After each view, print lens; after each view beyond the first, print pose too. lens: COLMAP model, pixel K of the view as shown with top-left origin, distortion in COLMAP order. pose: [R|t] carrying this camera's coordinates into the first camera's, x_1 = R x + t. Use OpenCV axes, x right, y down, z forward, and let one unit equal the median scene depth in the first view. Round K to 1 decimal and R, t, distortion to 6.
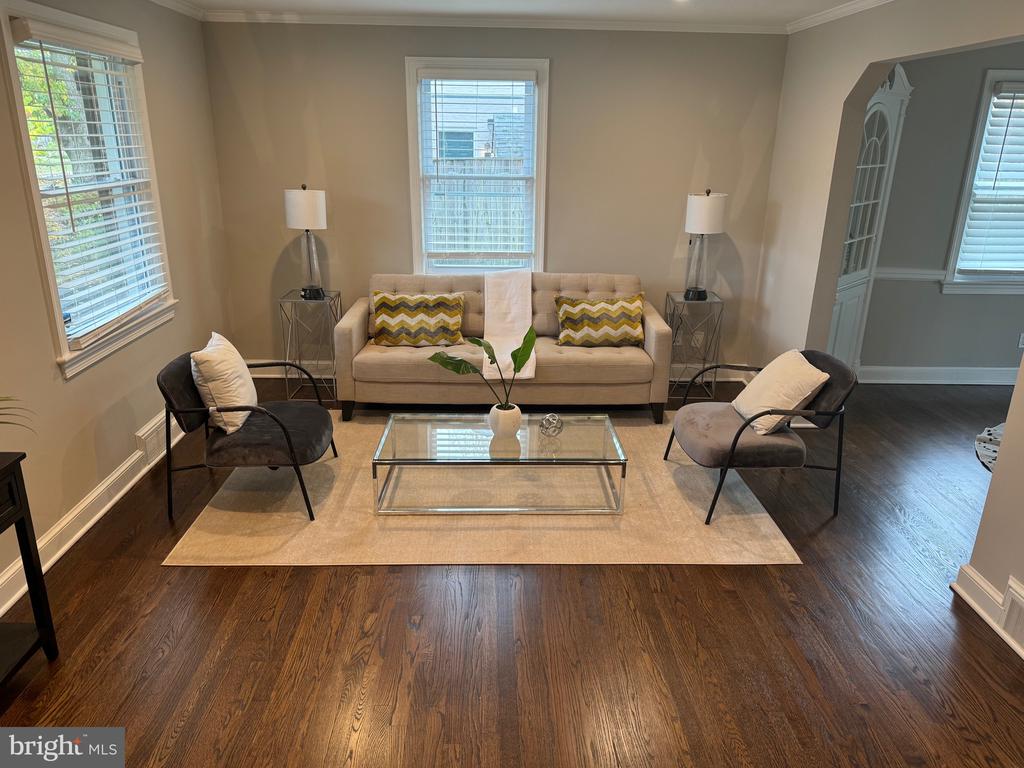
lens RADIAL K [[708.5, 0, 512.0], [0, 708.5, 384.0], [0, 0, 1]] dist [0.113189, -0.149039]
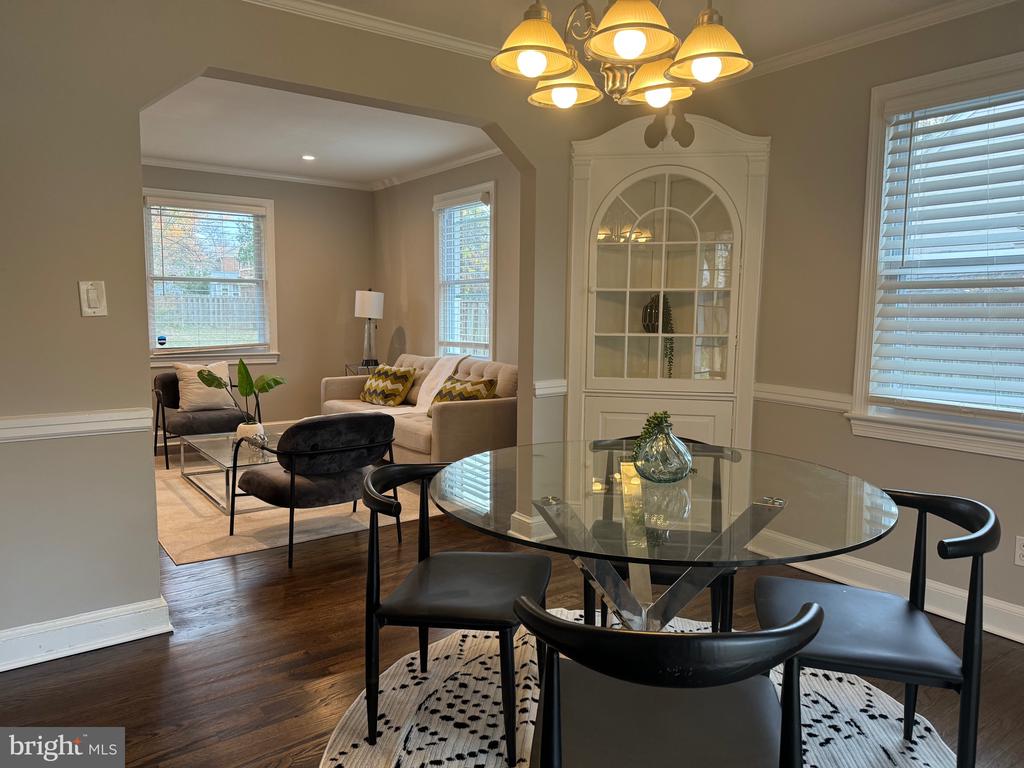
lens RADIAL K [[712.4, 0, 512.0], [0, 712.4, 384.0], [0, 0, 1]] dist [0.102402, -0.164608]
pose [[0.568471, 0.077619, -0.819034, 1.038155], [-0.265004, 0.959754, -0.092977, -0.034008], [0.778854, 0.269902, 0.566162, 0.454483]]
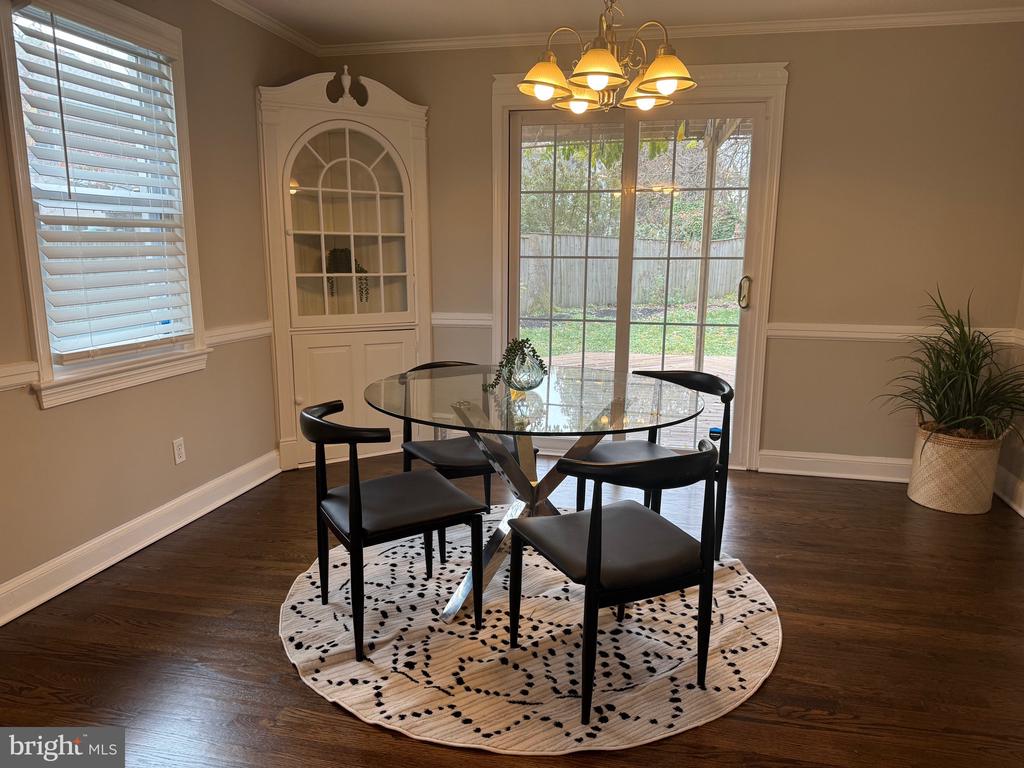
lens RADIAL K [[732.1, 0, 512.0], [0, 732.1, 384.0], [0, 0, 1]] dist [0.009247, 0.002374]
pose [[0.236611, -0.190927, 0.952661, 0.219484], [0.305152, 0.945492, 0.113700, -0.111417], [-0.922441, 0.263804, 0.281975, 0.623744]]
